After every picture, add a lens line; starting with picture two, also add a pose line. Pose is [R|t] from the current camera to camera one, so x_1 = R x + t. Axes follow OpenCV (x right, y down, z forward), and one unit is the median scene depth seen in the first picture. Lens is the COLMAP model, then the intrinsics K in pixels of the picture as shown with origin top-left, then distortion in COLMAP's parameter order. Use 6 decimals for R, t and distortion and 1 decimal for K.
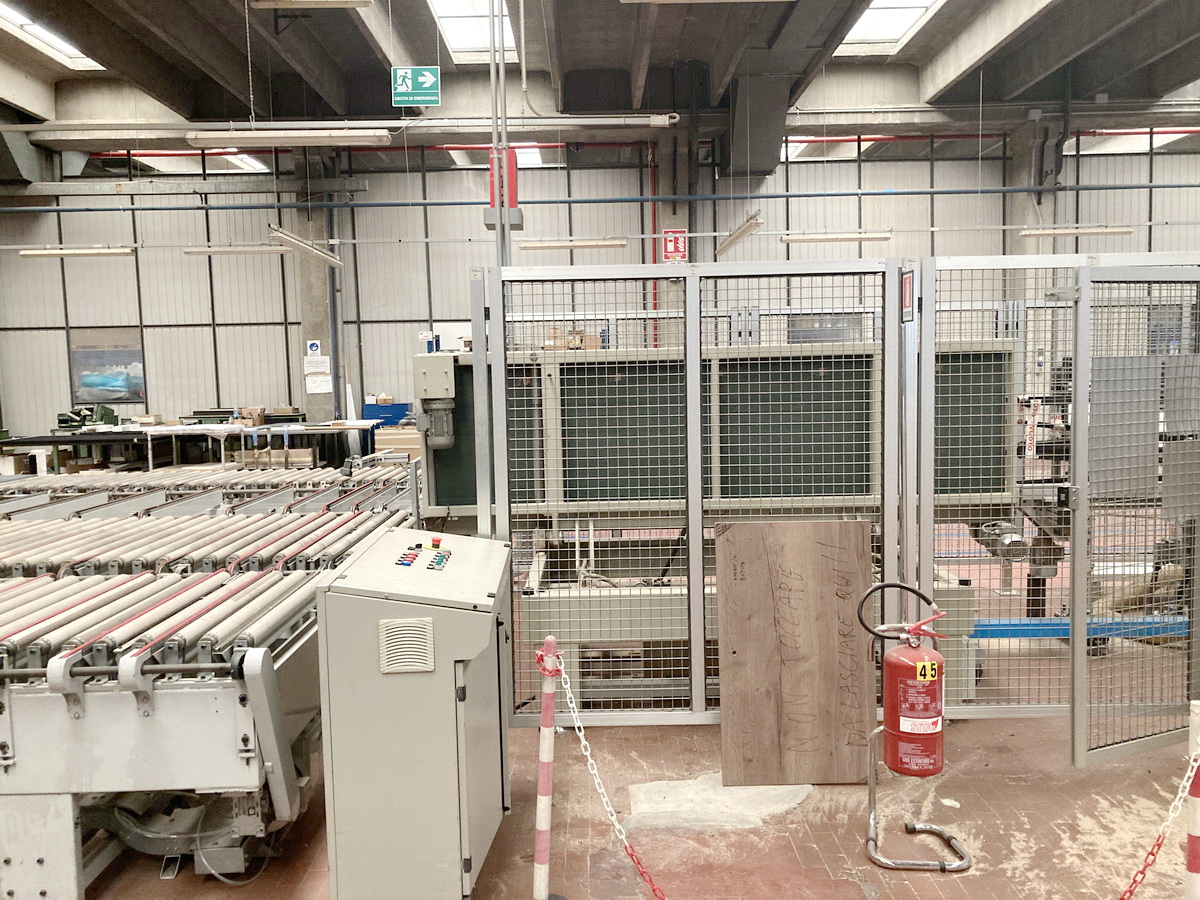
lens RADIAL K [[983.4, 0, 600.3], [0, 983.4, 442.8], [0, 0, 1]] dist [0.037044, -0.027502]
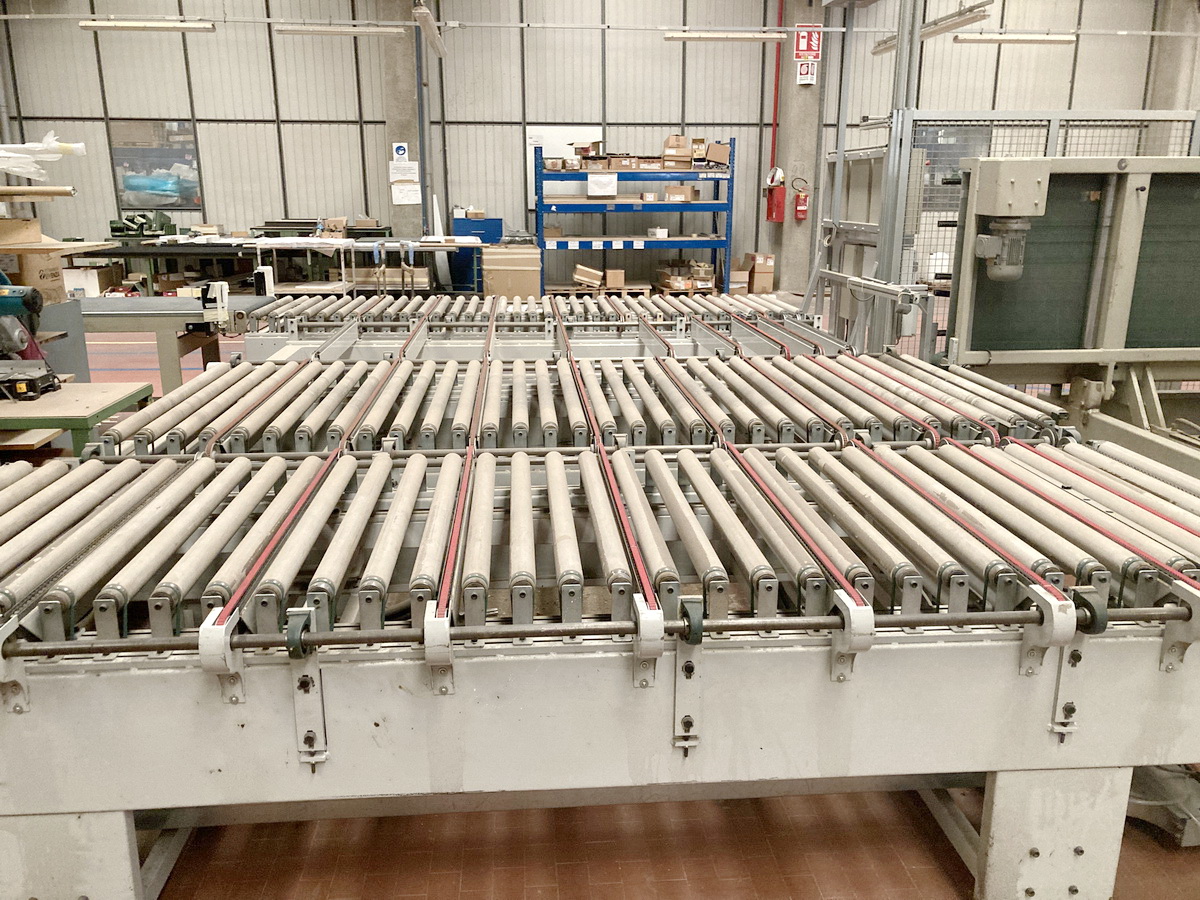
lens RADIAL K [[983.4, 0, 599.7], [0, 983.4, 451.7], [0, 0, 1]] dist [0.037044, -0.027502]
pose [[0.997197, 0.004305, 0.074700, -0.173897], [-0.018268, 0.982138, 0.187272, -0.000563], [-0.072560, -0.188112, 0.979464, 0.063562]]
